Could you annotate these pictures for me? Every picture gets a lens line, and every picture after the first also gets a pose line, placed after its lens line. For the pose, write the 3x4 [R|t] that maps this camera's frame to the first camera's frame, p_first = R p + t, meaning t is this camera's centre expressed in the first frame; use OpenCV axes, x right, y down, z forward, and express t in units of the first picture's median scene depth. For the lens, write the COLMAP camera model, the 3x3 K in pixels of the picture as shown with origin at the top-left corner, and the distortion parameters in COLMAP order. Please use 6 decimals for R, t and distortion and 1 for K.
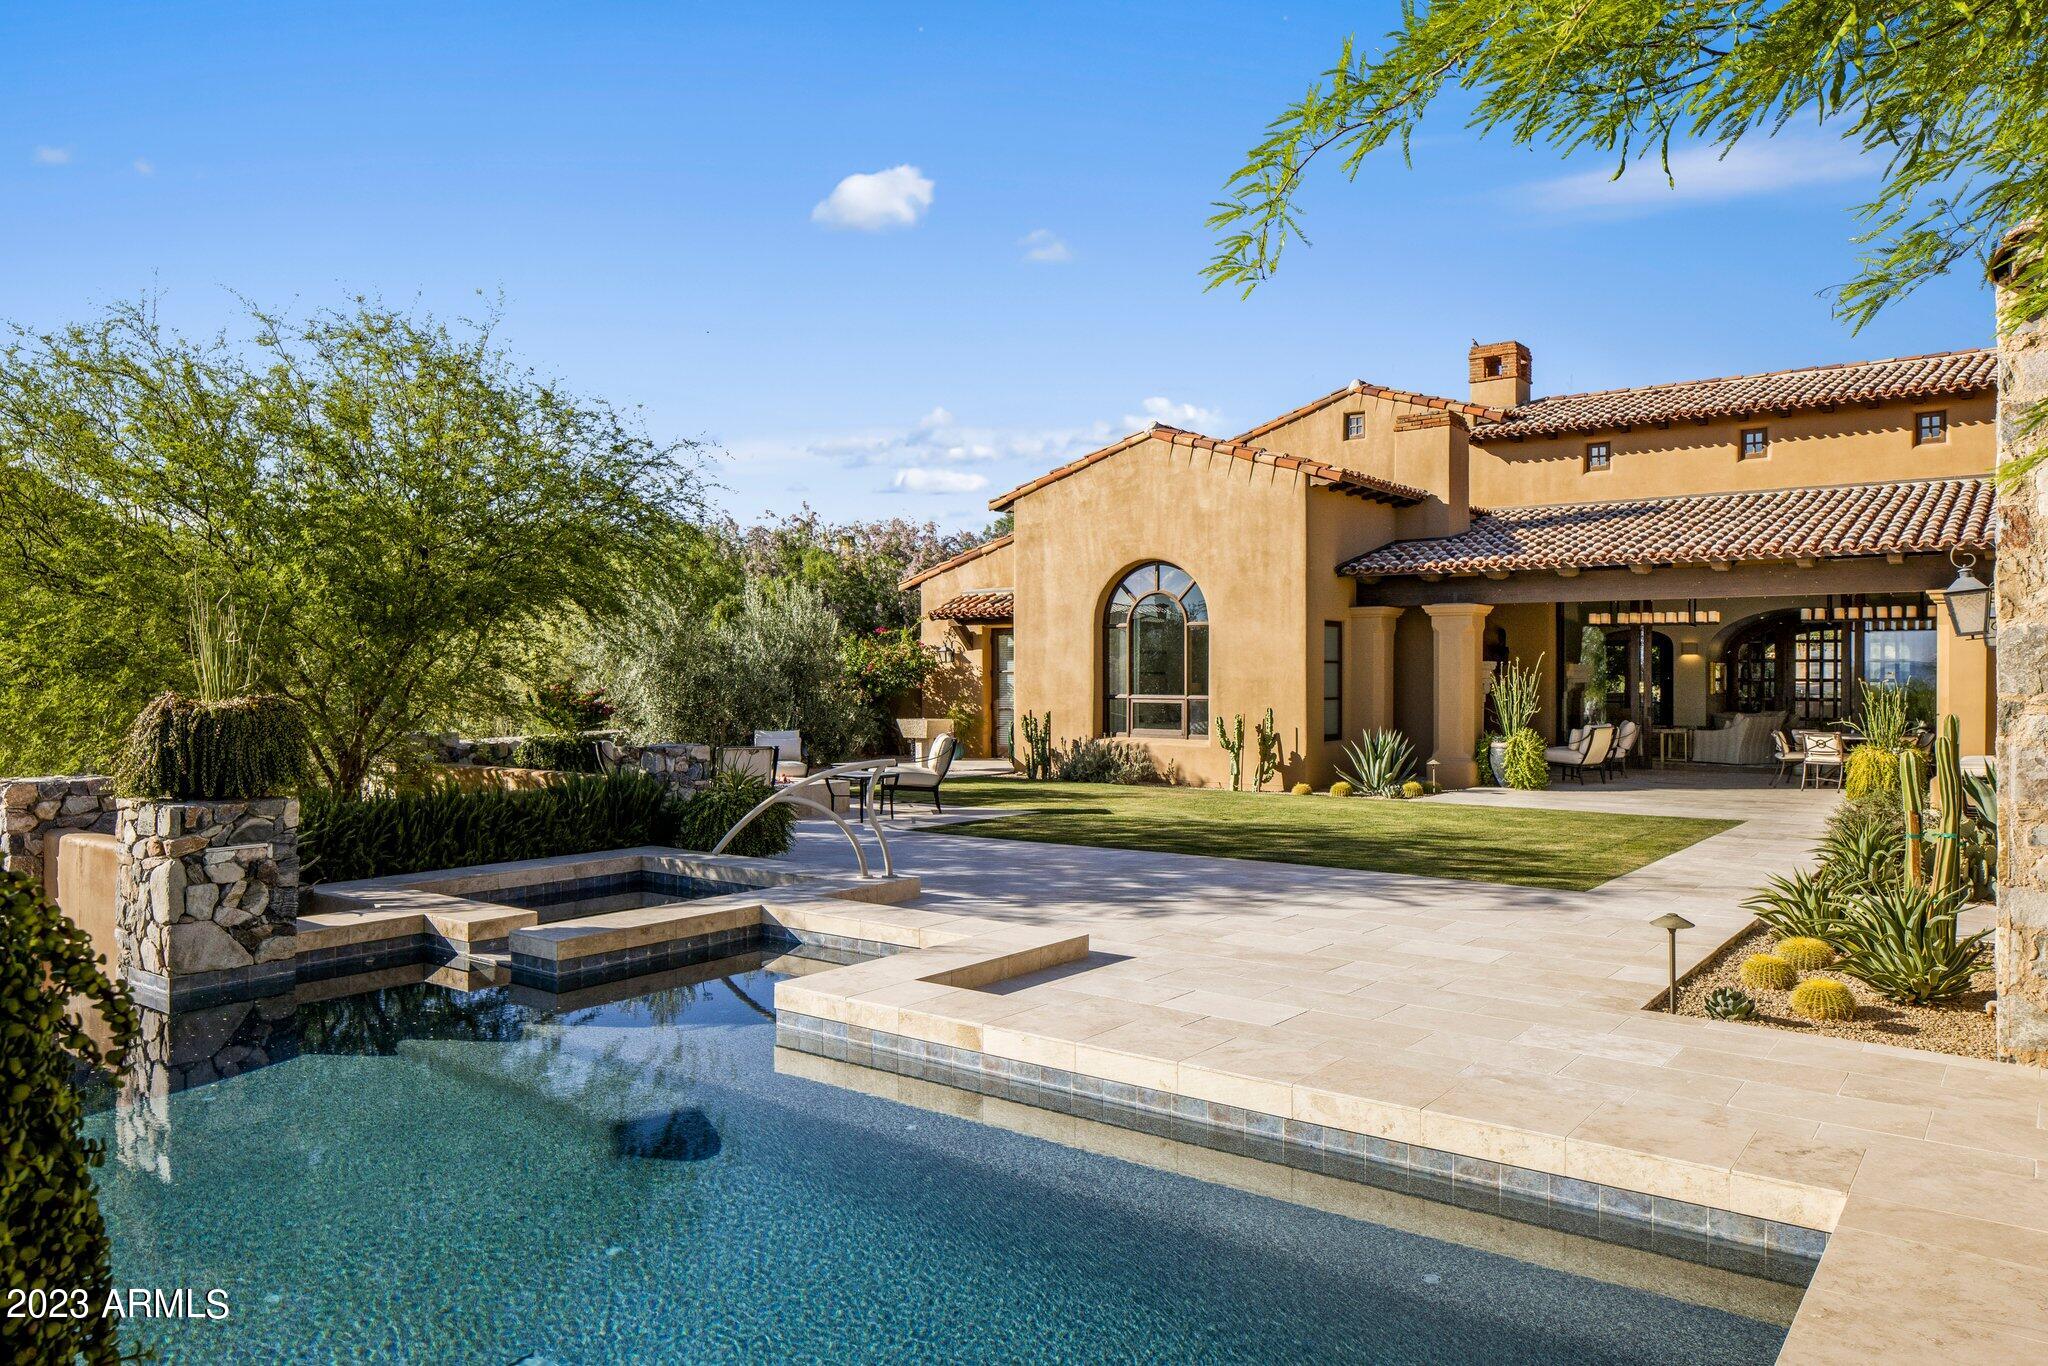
lens RADIAL K [[1374.1, 0, 1021.1], [0, 1374.1, 682.5], [0, 0, 1]] dist [-0.012591, 0.002491]
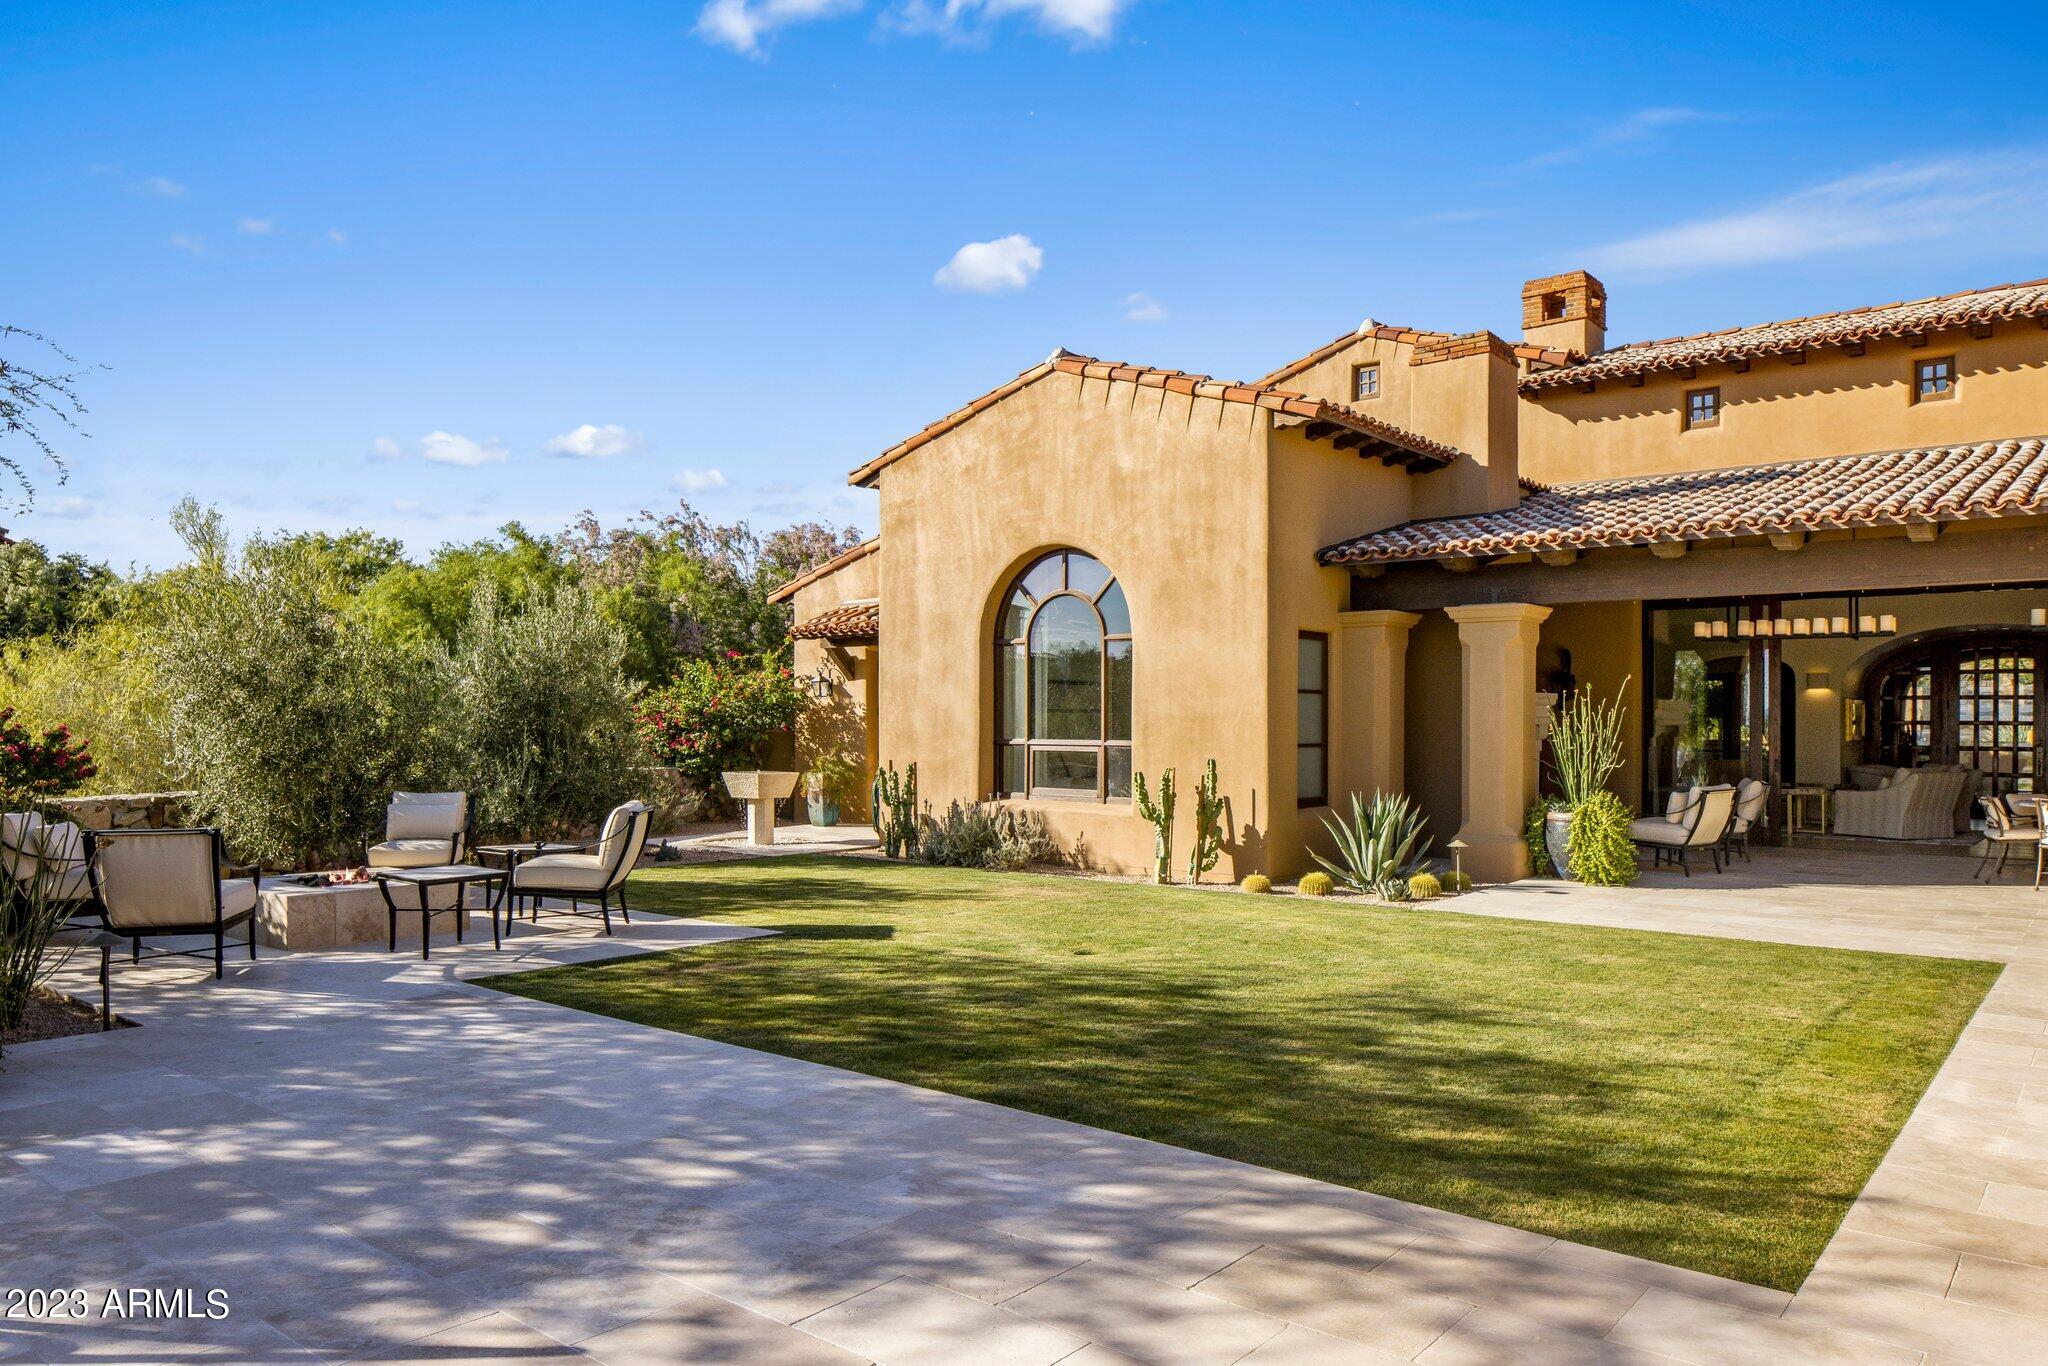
lens RADIAL K [[1374.1, 0, 1020.5], [0, 1374.1, 726.5], [0, 0, 1]] dist [-0.012591, 0.002491]
pose [[0.999091, 0.001829, -0.042583, 0.104702], [-0.001933, 0.999995, -0.002392, 0.003963], [0.042578, 0.002472, 0.999090, 0.295260]]
